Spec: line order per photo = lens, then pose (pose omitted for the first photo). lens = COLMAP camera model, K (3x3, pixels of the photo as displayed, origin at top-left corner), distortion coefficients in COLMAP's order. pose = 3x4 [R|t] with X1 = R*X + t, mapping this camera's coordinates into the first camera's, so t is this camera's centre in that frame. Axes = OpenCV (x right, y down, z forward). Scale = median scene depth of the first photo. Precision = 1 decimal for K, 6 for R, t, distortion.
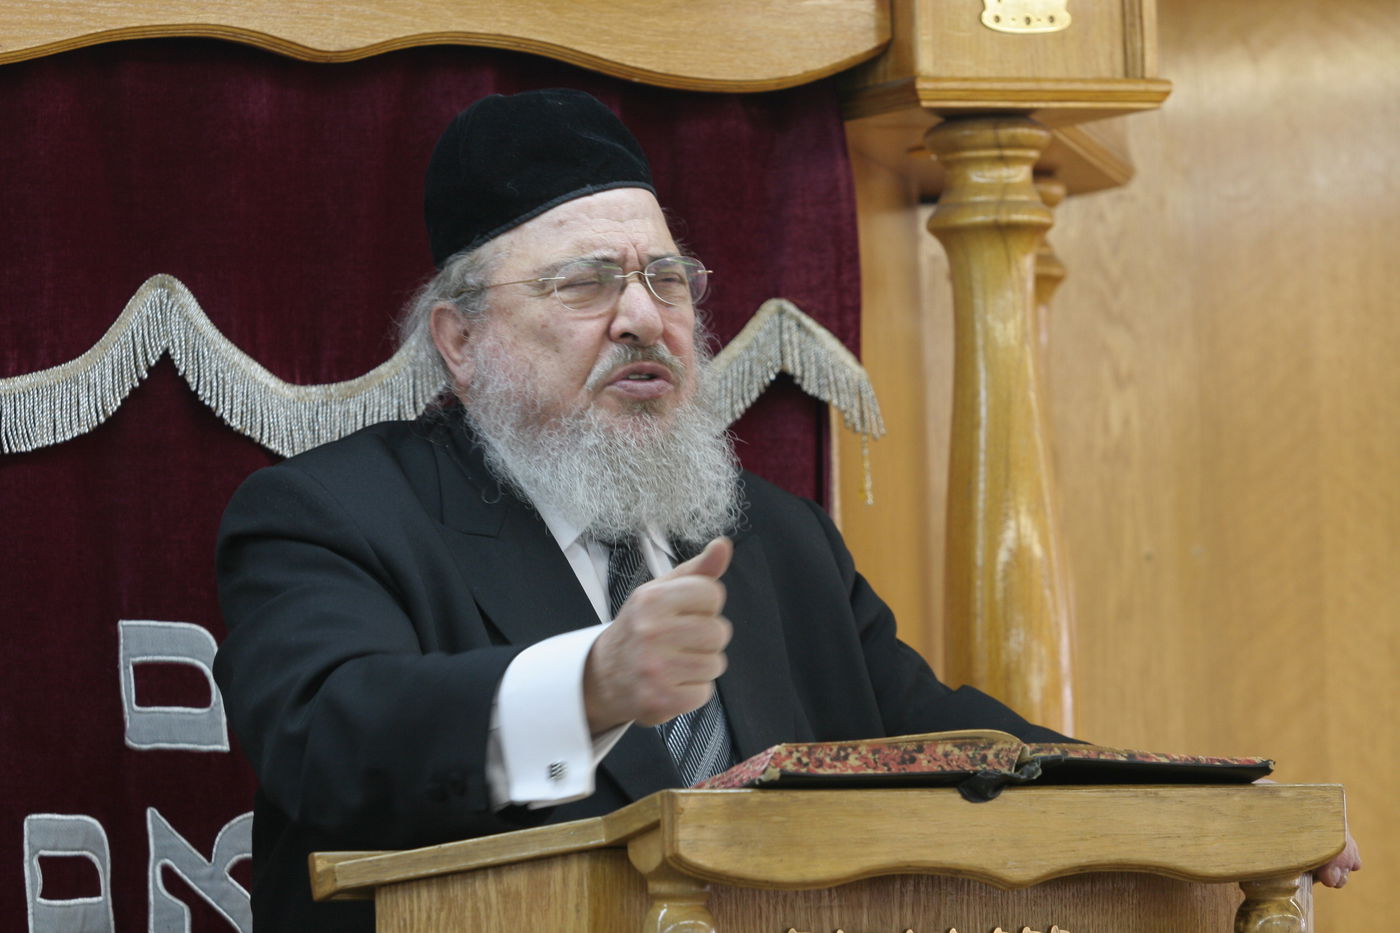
lens RADIAL K [[9104.6, 0, 778.2], [0, 9104.6, 484.2], [0, 0, 1]] dist [0.456318, 0.000000]
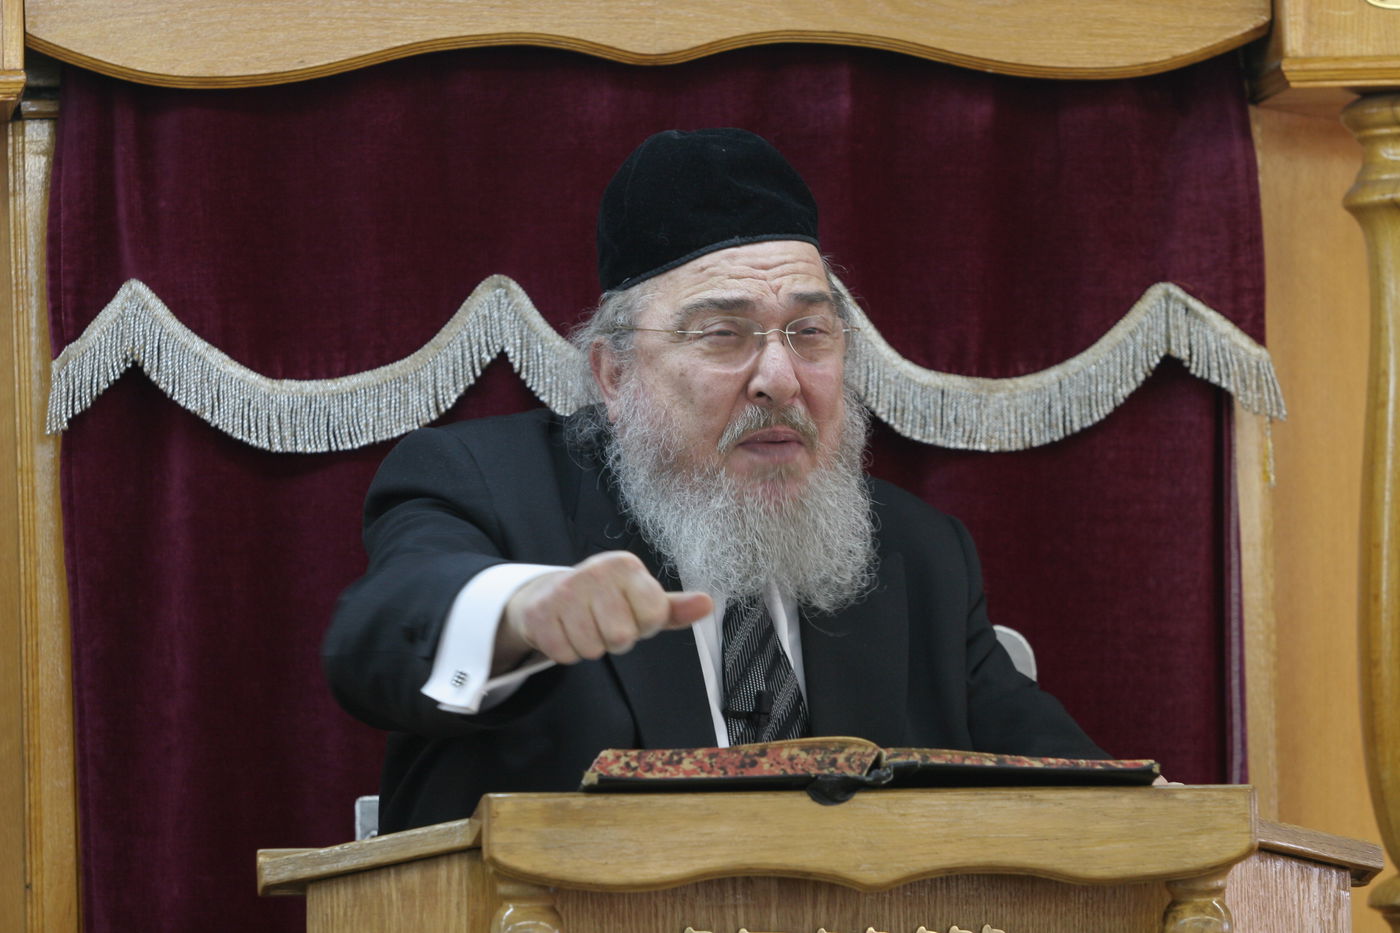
lens RADIAL K [[9104.6, 0, 688.7], [0, 9104.6, 472.0], [0, 0, 1]] dist [0.456318, 0.000000]
pose [[0.925971, -0.008777, -0.377492, 0.343017], [0.014288, 0.999828, 0.011802, -0.012548], [0.377324, -0.016322, 0.925938, 0.051001]]
